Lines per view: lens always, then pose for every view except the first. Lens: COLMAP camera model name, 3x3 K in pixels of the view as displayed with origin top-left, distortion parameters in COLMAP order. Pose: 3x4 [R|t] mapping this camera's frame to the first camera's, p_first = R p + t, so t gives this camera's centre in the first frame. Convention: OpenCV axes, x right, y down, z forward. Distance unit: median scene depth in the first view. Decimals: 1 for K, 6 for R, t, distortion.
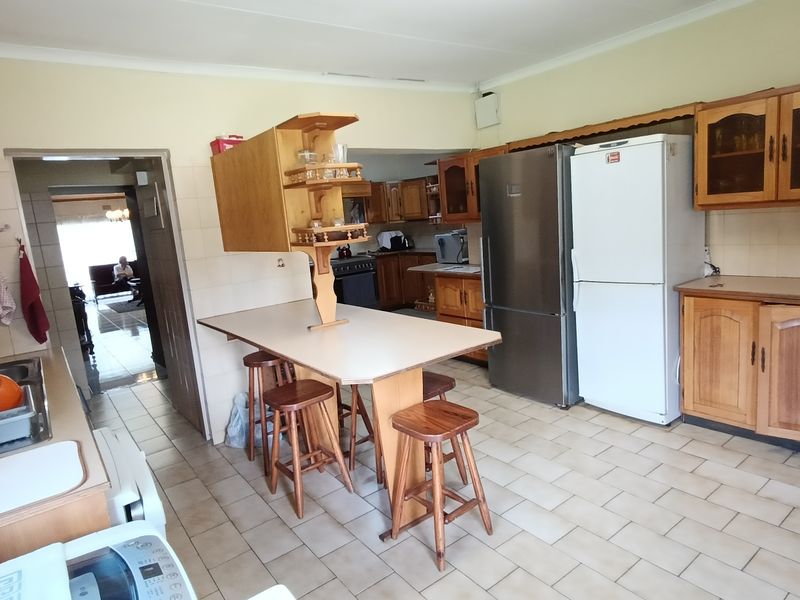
lens RADIAL K [[498.7, 0, 398.1], [0, 498.7, 295.7], [0, 0, 1]] dist [0.001598, 0.000808]
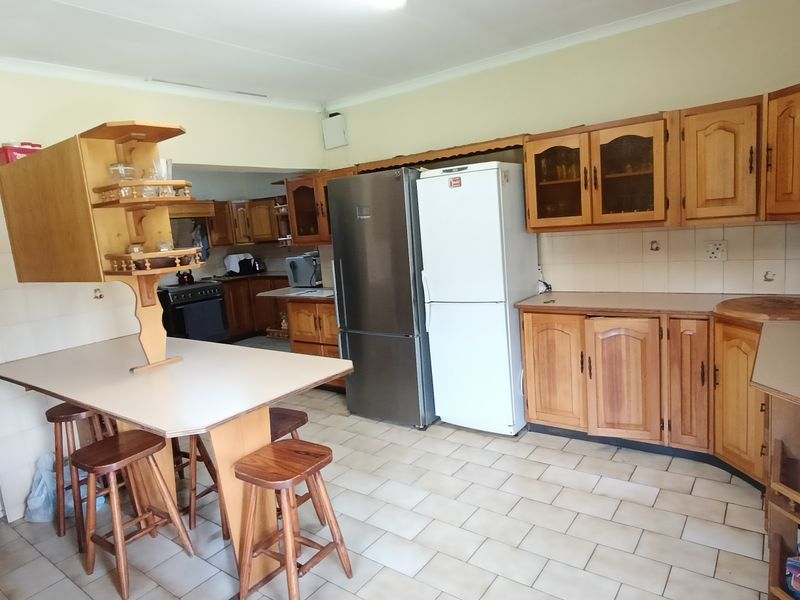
lens RADIAL K [[498.7, 0, 398.1], [0, 498.7, 295.7], [0, 0, 1]] dist [0.001598, 0.000808]
pose [[0.962910, -0.033422, 0.267744, 0.031989], [0.043751, 0.998507, -0.032704, -0.012712], [-0.266251, 0.043205, 0.962935, 0.043572]]
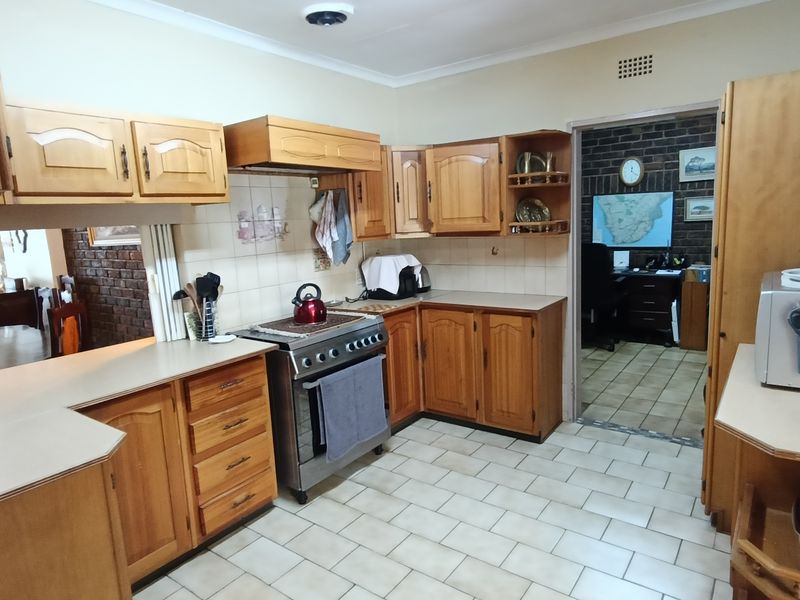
lens RADIAL K [[498.7, 0, 398.1], [0, 498.7, 295.7], [0, 0, 1]] dist [0.001598, 0.000808]
pose [[0.958939, -0.000684, 0.283611, -0.233897], [0.007497, 0.999709, -0.022936, -0.133145], [-0.283513, 0.024121, 0.958665, 0.914996]]
